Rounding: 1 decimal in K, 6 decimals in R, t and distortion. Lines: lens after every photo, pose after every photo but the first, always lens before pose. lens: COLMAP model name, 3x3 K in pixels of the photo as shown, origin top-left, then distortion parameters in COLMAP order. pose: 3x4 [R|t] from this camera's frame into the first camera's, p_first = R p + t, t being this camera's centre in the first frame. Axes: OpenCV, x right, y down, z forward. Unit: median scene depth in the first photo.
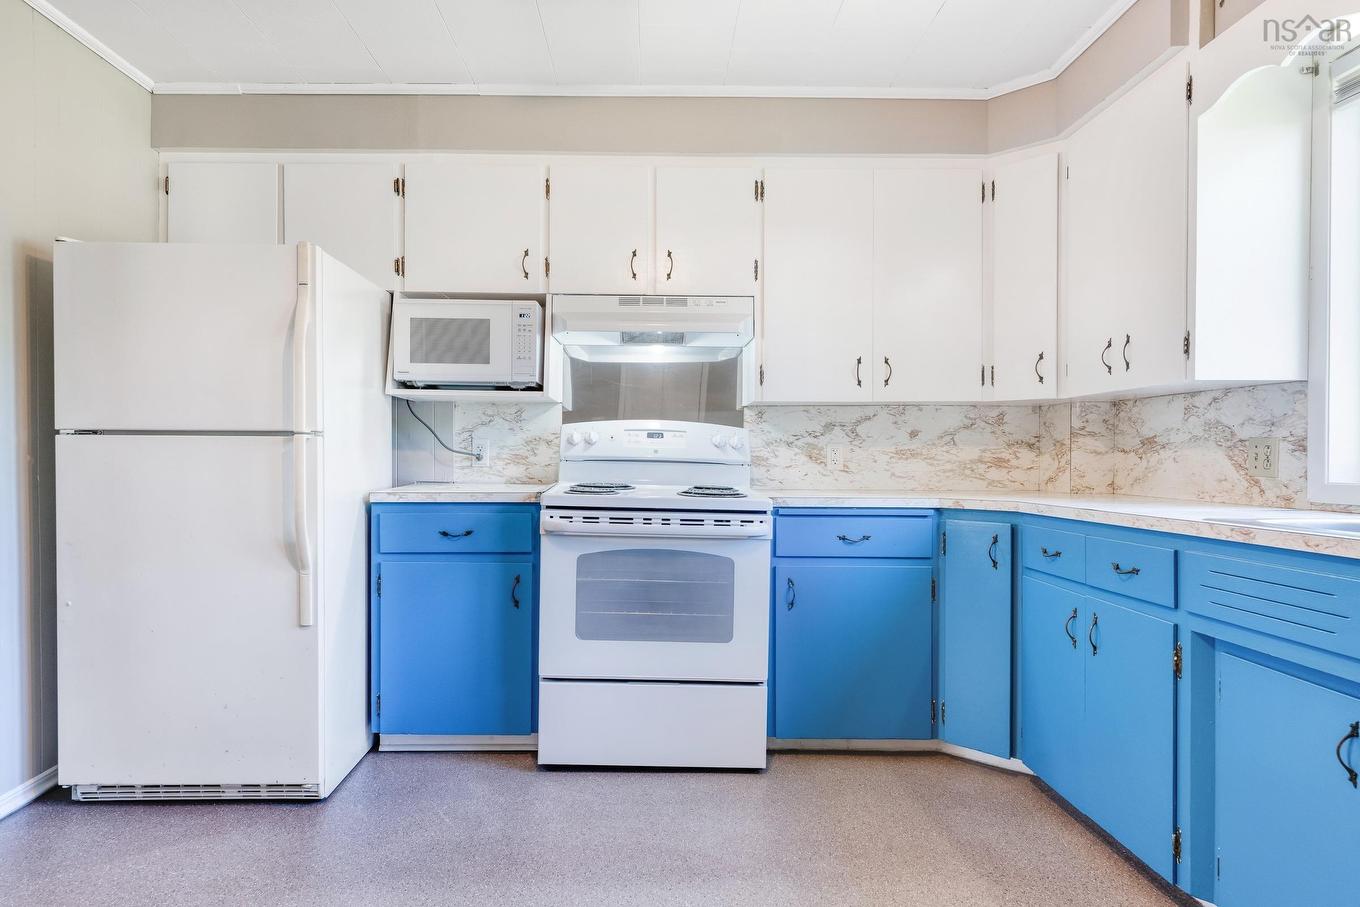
lens RADIAL K [[823.0, 0, 676.5], [0, 823.0, 459.1], [0, 0, 1]] dist [0.001081, 0.003417]
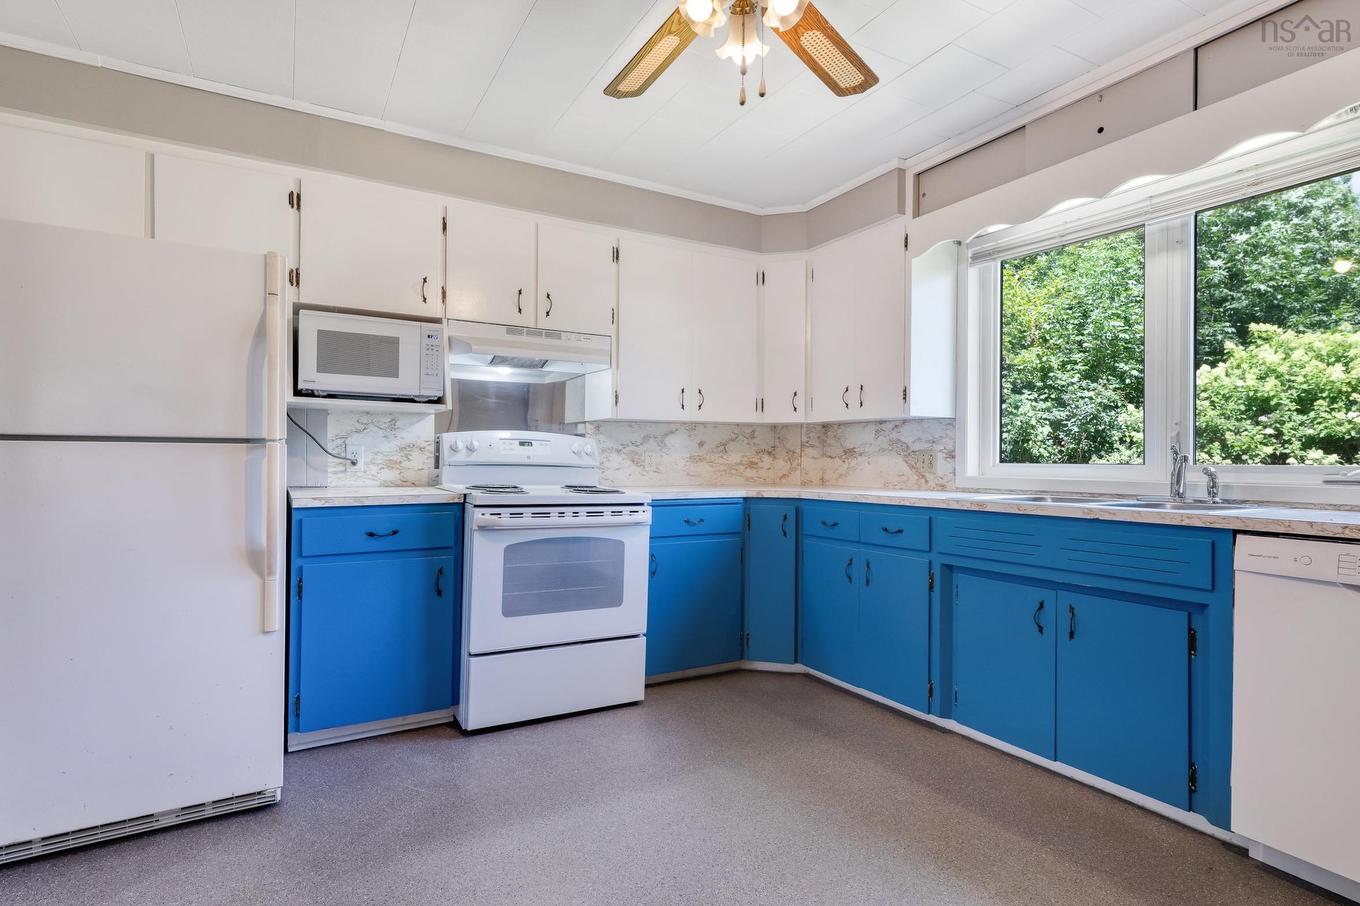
lens RADIAL K [[697.1, 0, 682.9], [0, 697.1, 454.4], [0, 0, 1]] dist [-0.001593, 0.003067]
pose [[0.864933, 0.001852, 0.501884, -0.383652], [0.002157, 0.999970, -0.007408, -0.006060], [-0.501882, 0.007490, 0.864903, 0.007103]]
